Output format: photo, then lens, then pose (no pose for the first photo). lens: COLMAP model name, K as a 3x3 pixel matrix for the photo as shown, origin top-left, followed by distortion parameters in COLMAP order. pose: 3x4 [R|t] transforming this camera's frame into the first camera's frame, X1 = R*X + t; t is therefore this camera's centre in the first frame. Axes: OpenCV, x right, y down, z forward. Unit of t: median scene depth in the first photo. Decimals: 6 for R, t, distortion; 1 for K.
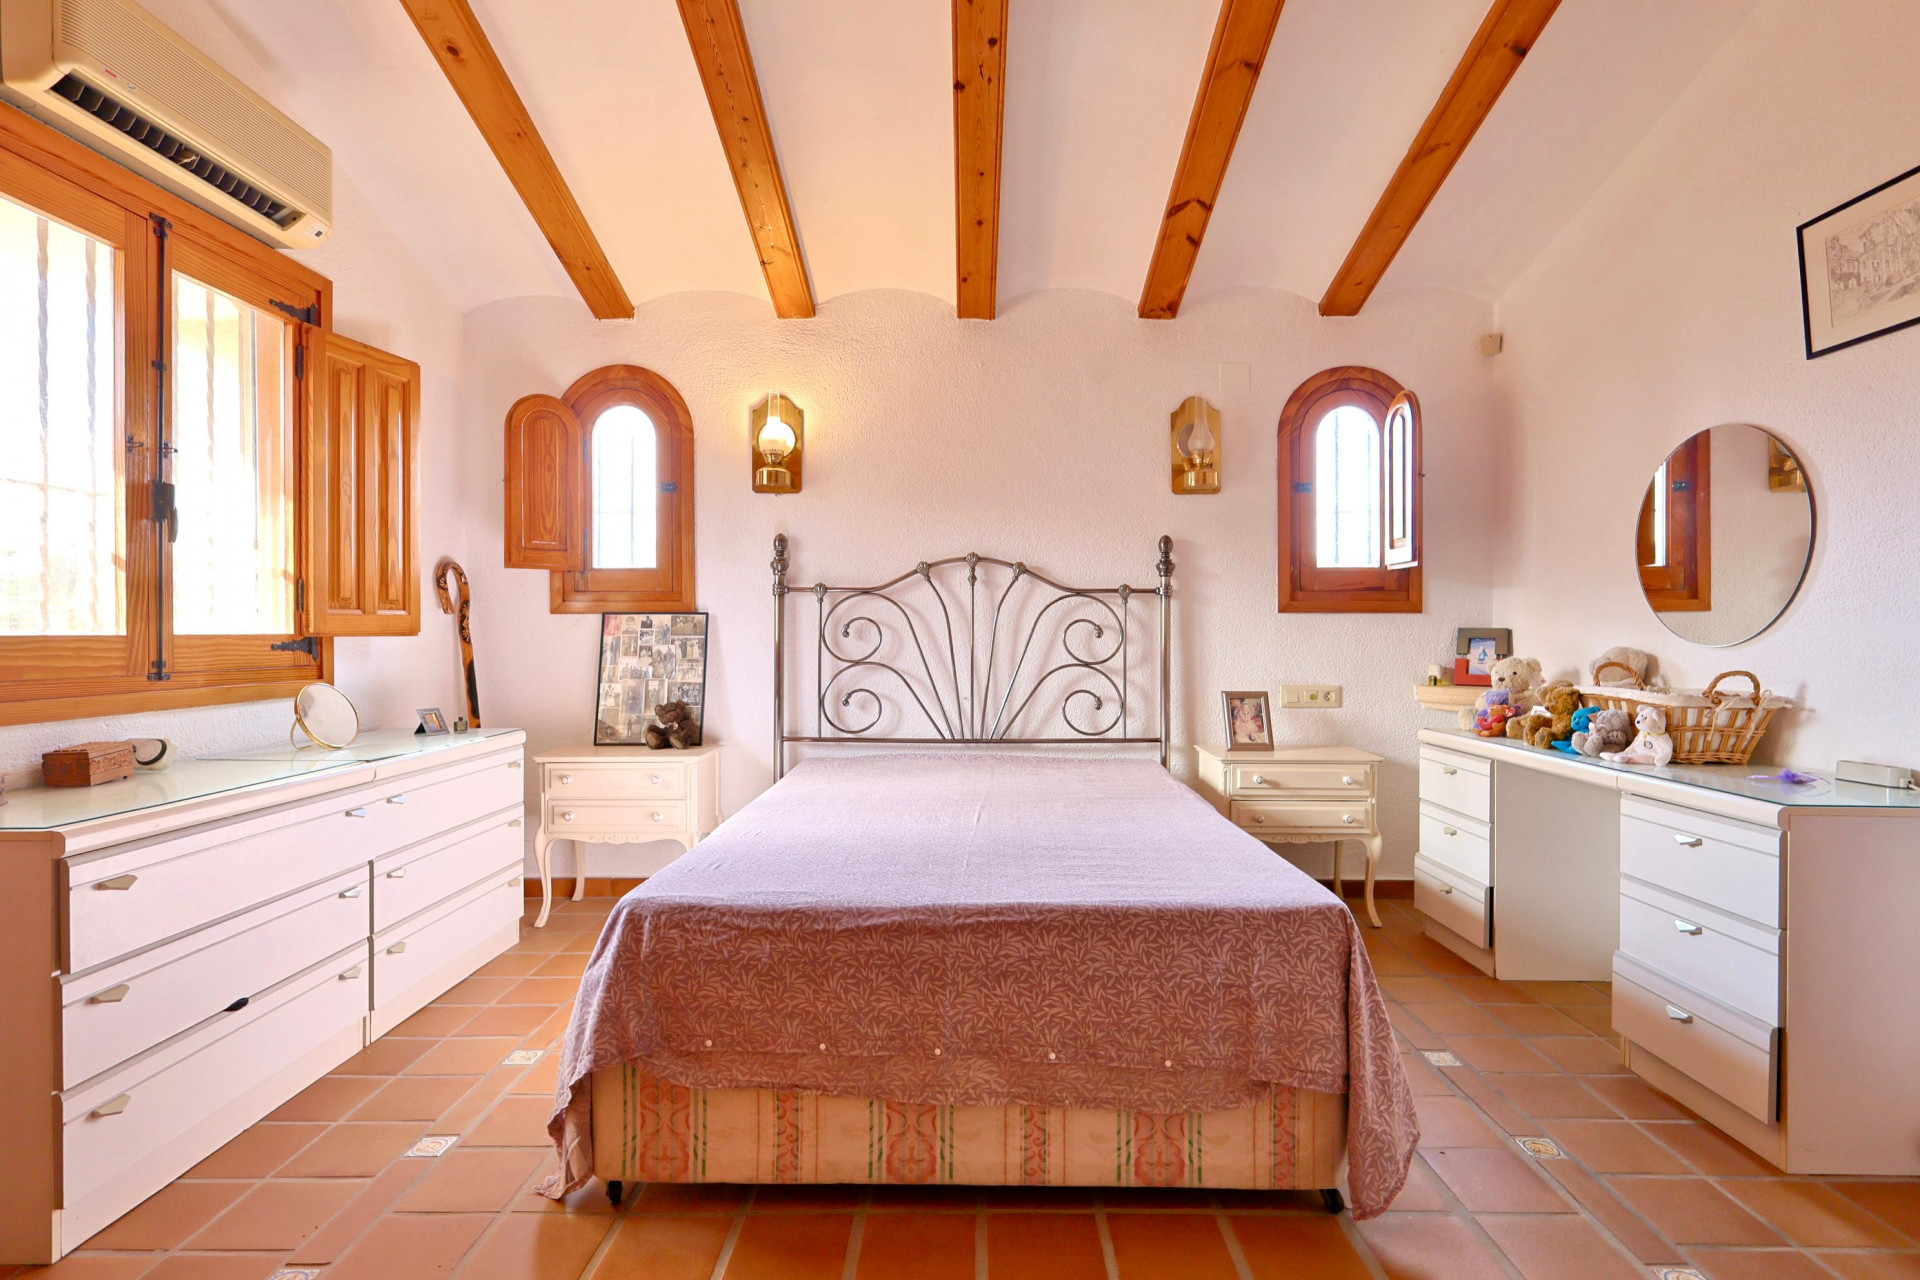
lens RADIAL K [[943.0, 0, 969.0], [0, 943.0, 640.4], [0, 0, 1]] dist [0.059953, 0.000619]
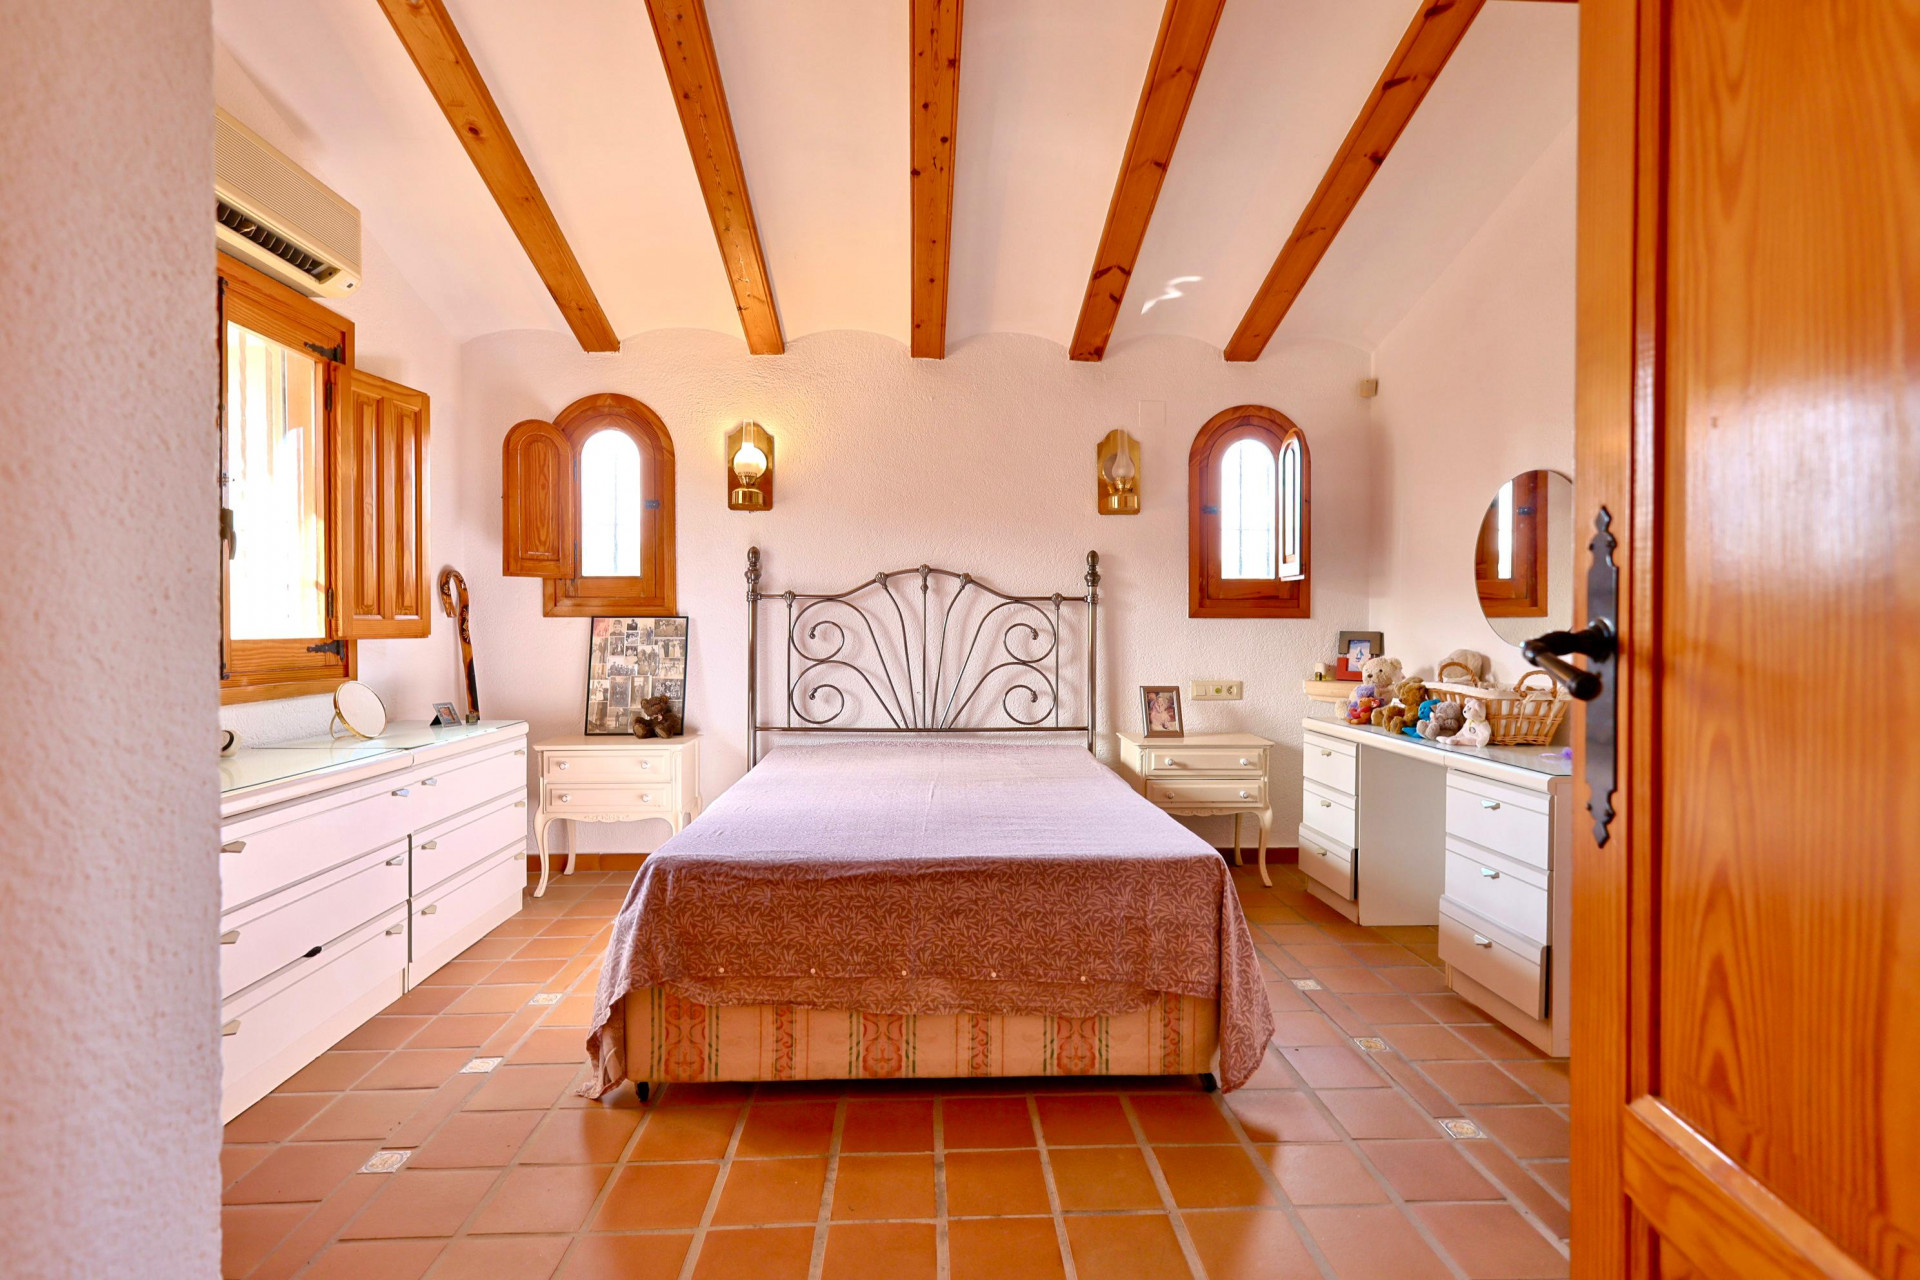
lens RADIAL K [[943.0, 0, 960.8], [0, 943.0, 637.0], [0, 0, 1]] dist [0.059953, 0.000619]
pose [[0.998575, 0.001508, 0.053337, -0.015855], [-0.001904, 0.999971, 0.007378, -0.017028], [-0.053324, -0.007469, 0.998549, -0.166571]]
